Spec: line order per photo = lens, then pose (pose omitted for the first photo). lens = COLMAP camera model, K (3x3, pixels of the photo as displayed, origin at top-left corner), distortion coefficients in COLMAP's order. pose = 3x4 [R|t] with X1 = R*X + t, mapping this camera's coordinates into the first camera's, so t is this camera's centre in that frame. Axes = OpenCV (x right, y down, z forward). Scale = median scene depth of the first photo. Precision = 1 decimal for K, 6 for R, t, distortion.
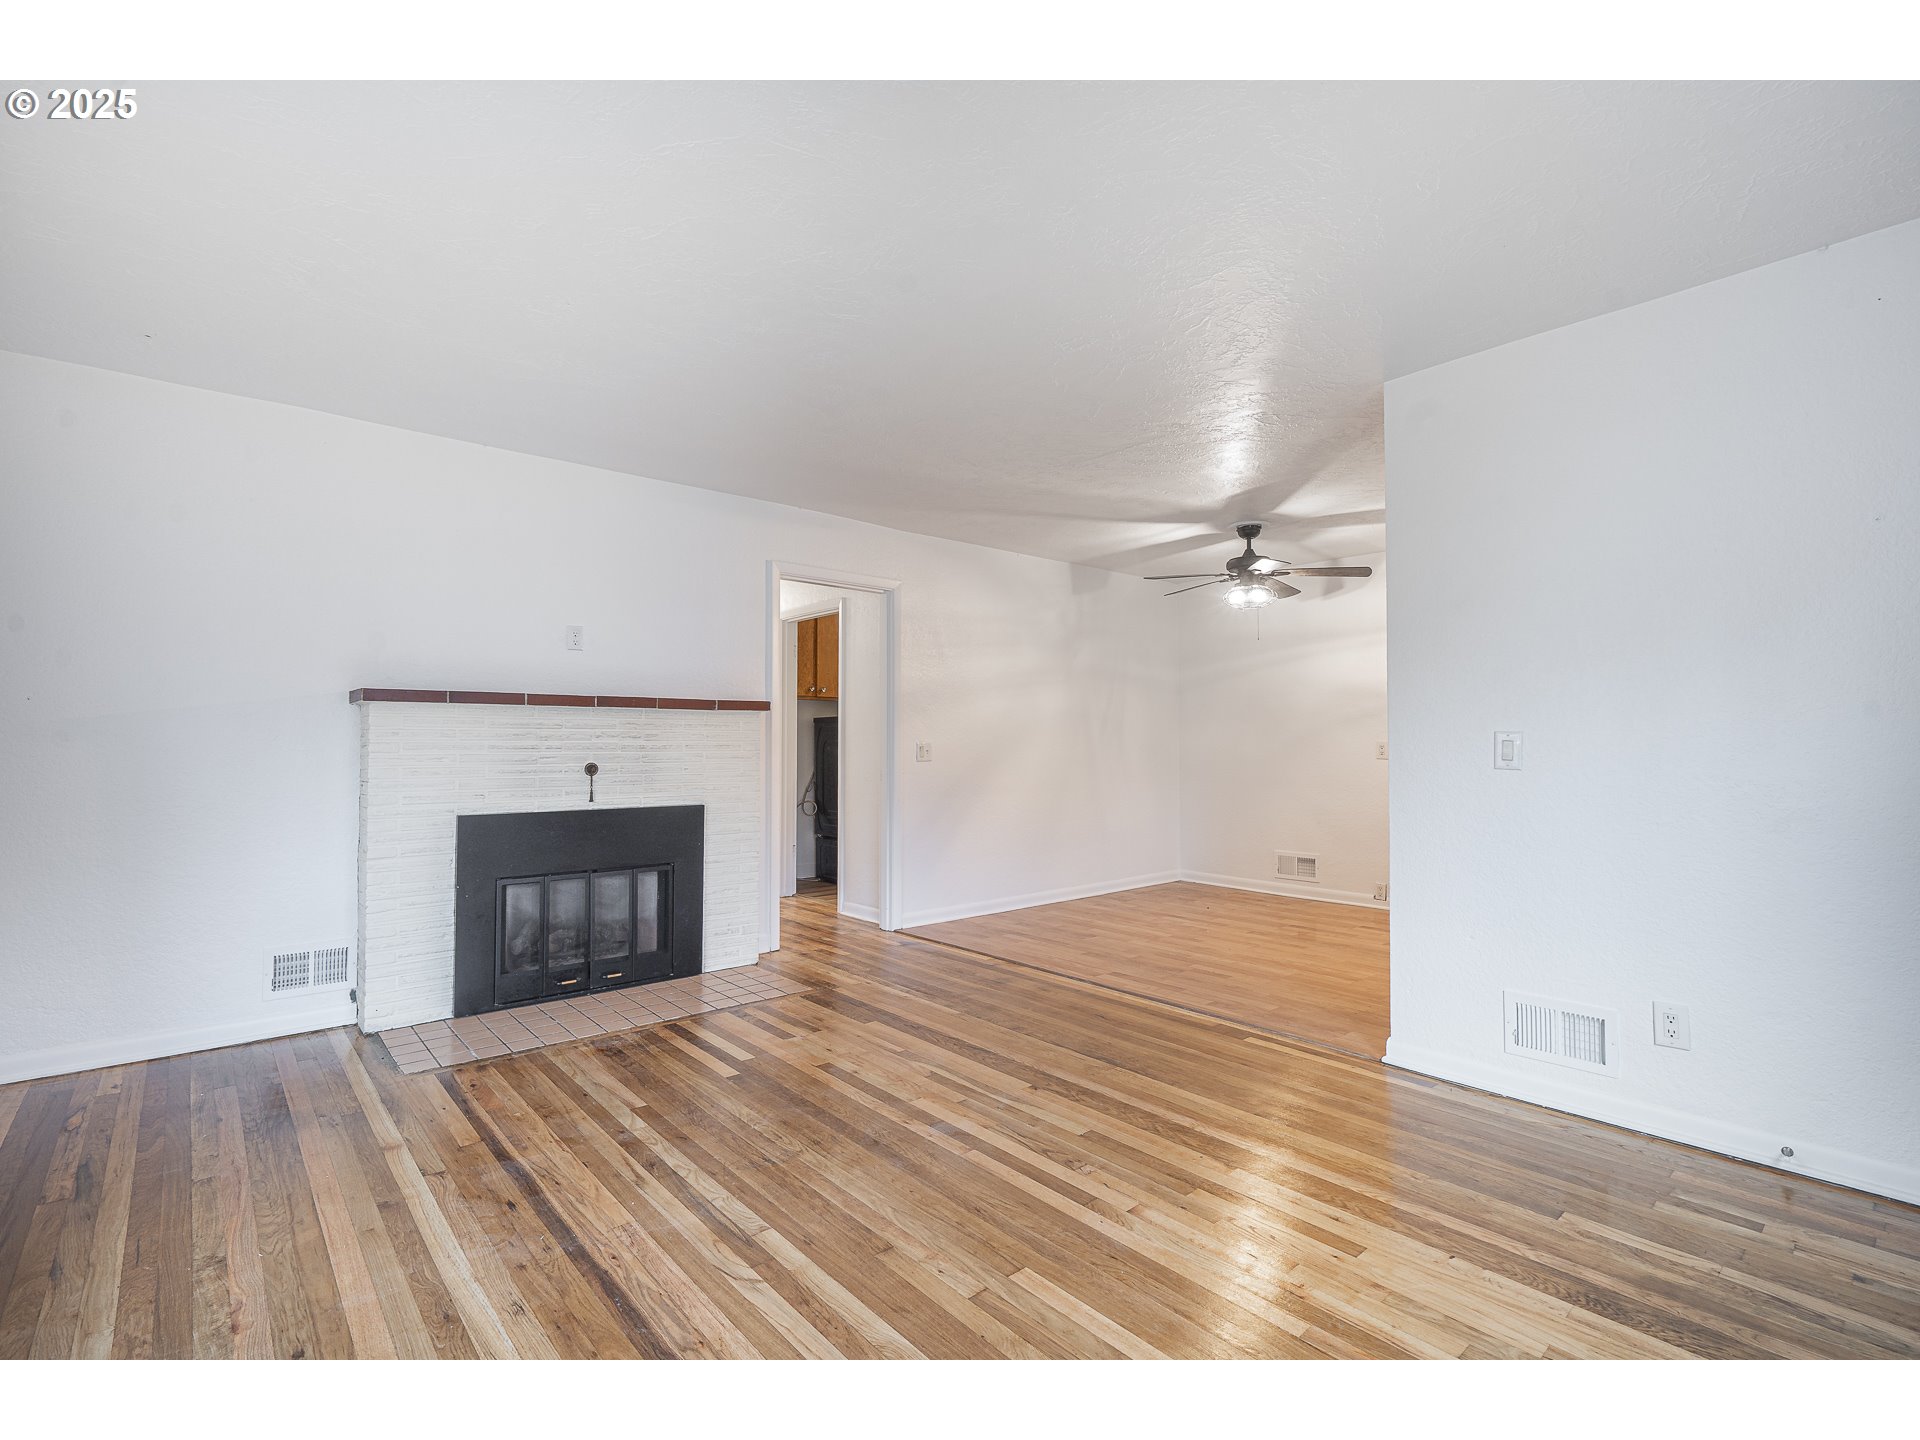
lens RADIAL K [[885.4, 0, 958.9], [0, 885.4, 731.3], [0, 0, 1]] dist [-0.005520, 0.000553]
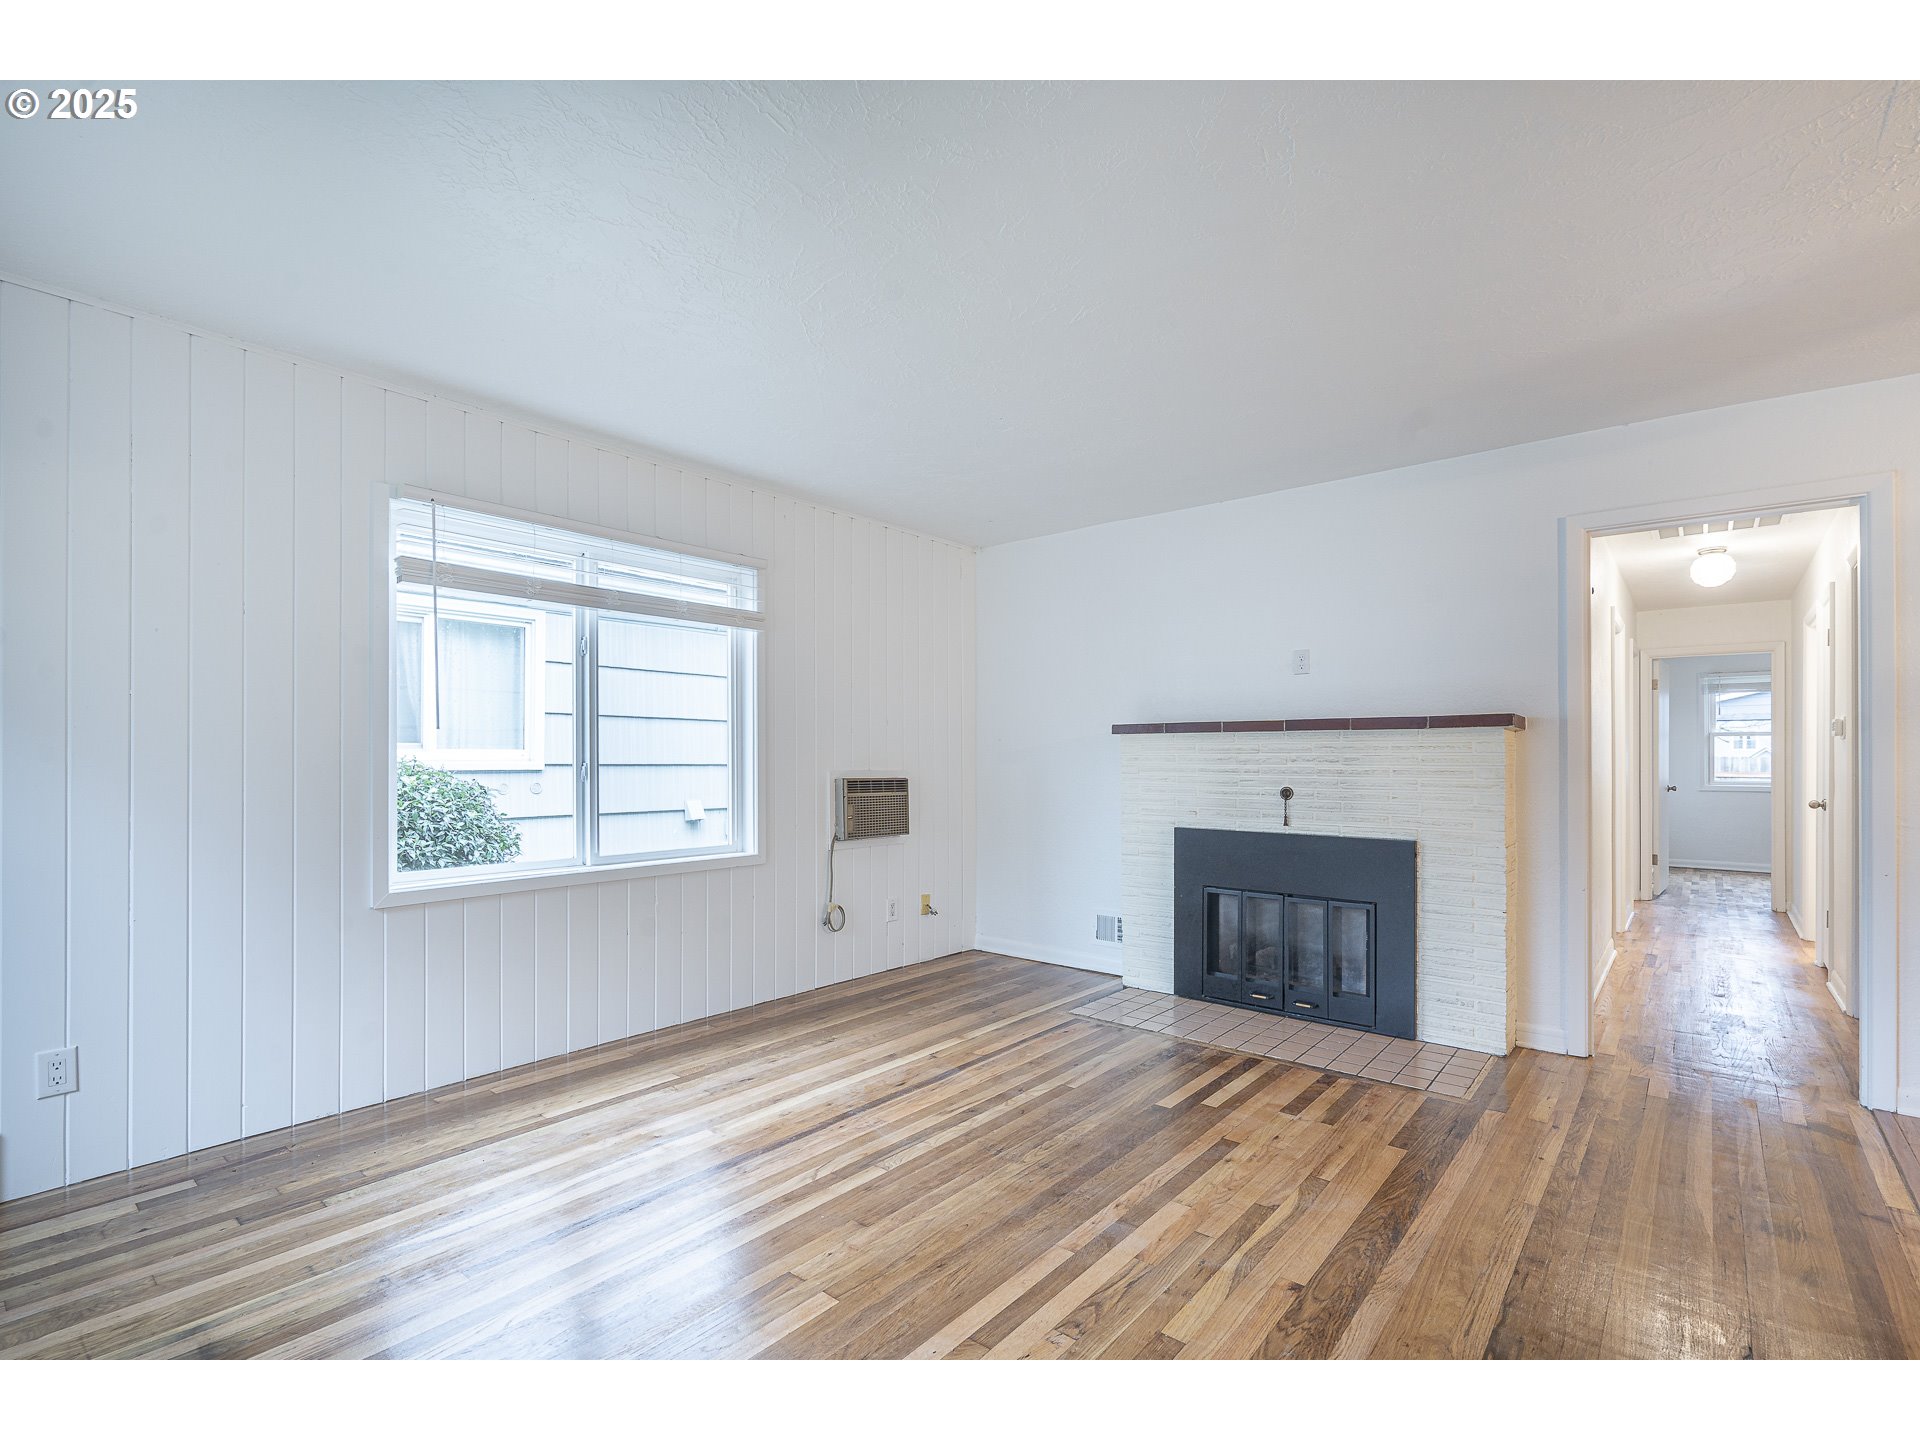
lens RADIAL K [[885.4, 0, 954.4], [0, 885.4, 753.5], [0, 0, 1]] dist [-0.005520, 0.000553]
pose [[0.153979, -0.007536, -0.988045, 0.588930], [0.009438, 0.999937, -0.006156, 0.000449], [0.988029, -0.008377, 0.154040, 0.535710]]
